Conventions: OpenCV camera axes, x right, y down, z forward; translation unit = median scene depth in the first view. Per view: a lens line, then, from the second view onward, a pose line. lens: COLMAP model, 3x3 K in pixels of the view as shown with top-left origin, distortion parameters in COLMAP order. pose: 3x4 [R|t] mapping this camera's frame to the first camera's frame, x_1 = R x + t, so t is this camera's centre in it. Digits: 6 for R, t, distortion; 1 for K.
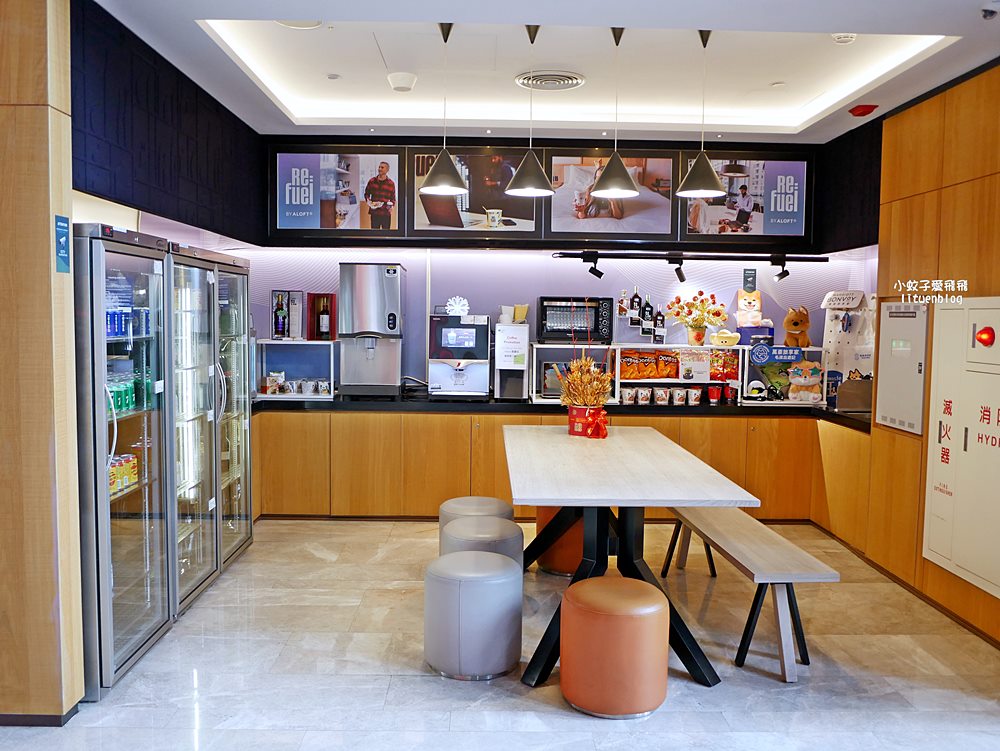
lens RADIAL K [[863.3, 0, 493.8], [0, 863.3, 377.4], [0, 0, 1]] dist [-0.013129, -0.003520]
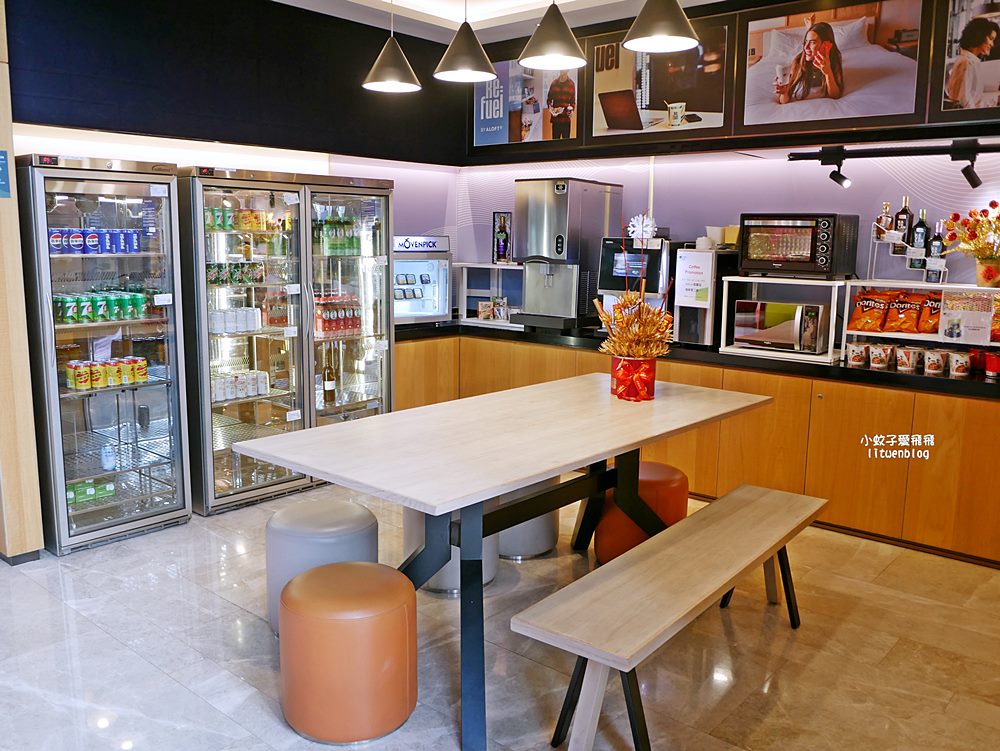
lens RADIAL K [[863.3, 0, 497.2], [0, 863.3, 374.0], [0, 0, 1]] dist [-0.013129, -0.003520]
pose [[0.739713, 0.104686, -0.664729, 0.427644], [-0.056617, 0.994004, 0.093539, -0.012329], [0.670536, -0.031557, 0.741205, 0.296361]]
